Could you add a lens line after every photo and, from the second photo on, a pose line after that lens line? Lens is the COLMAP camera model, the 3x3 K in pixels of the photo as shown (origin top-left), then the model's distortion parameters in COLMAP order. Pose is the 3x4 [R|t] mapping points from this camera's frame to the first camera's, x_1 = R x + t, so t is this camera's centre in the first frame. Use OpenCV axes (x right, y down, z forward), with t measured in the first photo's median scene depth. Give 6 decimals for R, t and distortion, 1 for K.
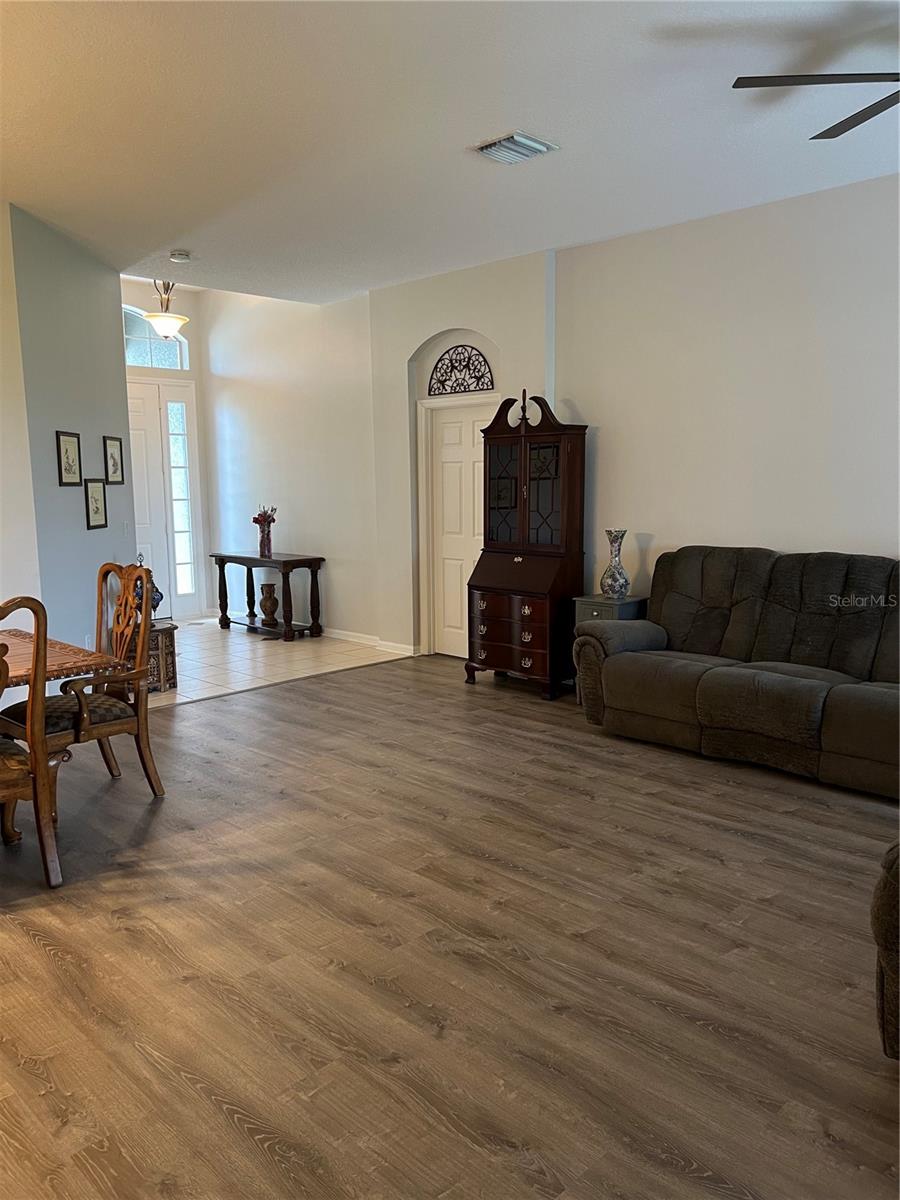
lens RADIAL K [[901.7, 0, 441.1], [0, 901.7, 607.2], [0, 0, 1]] dist [0.026345, -0.003729]
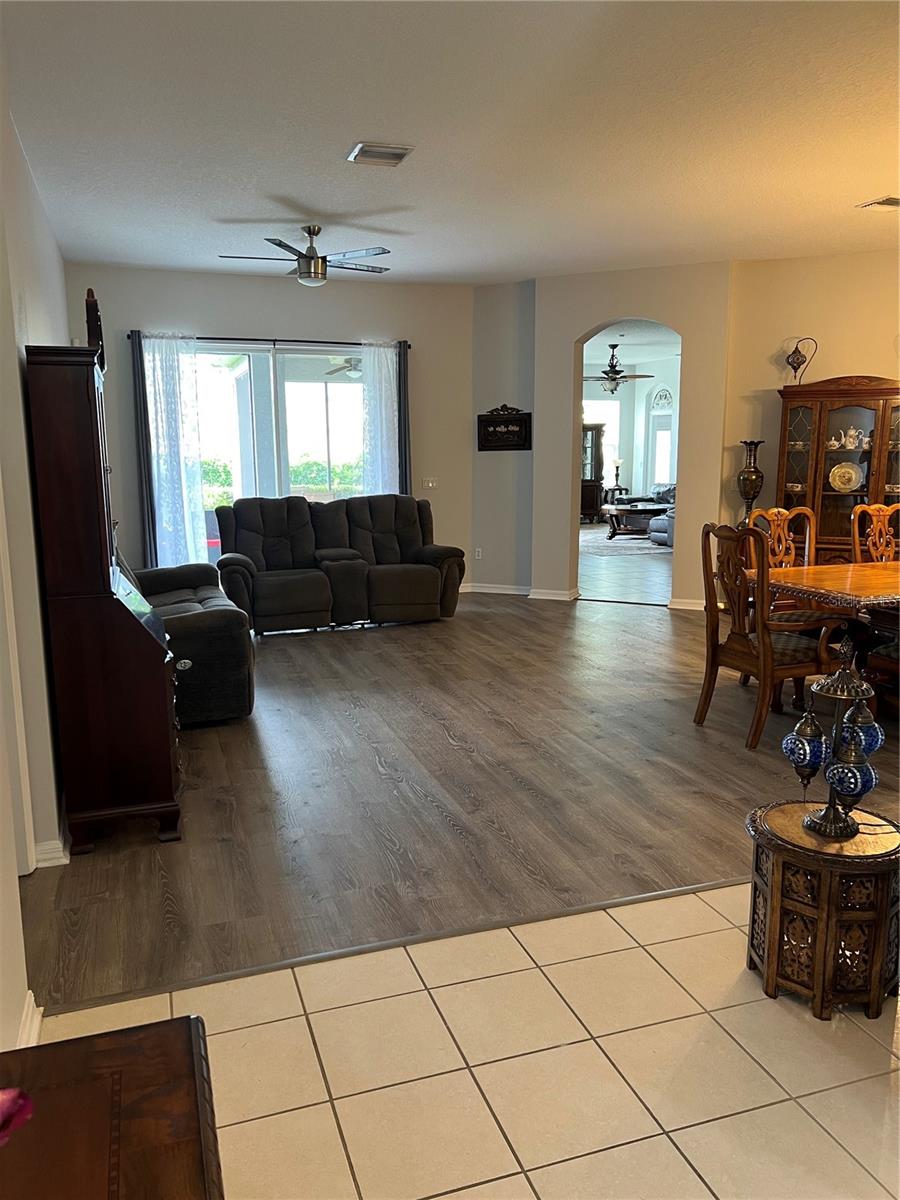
lens RADIAL K [[901.7, 0, 441.1], [0, 901.7, 607.2], [0, 0, 1]] dist [0.026345, -0.003729]
pose [[-0.895341, -0.060170, 0.441299, -0.524025], [0.083049, 0.950899, 0.298150, -0.299825], [-0.437570, 0.303595, -0.846382, 2.096234]]
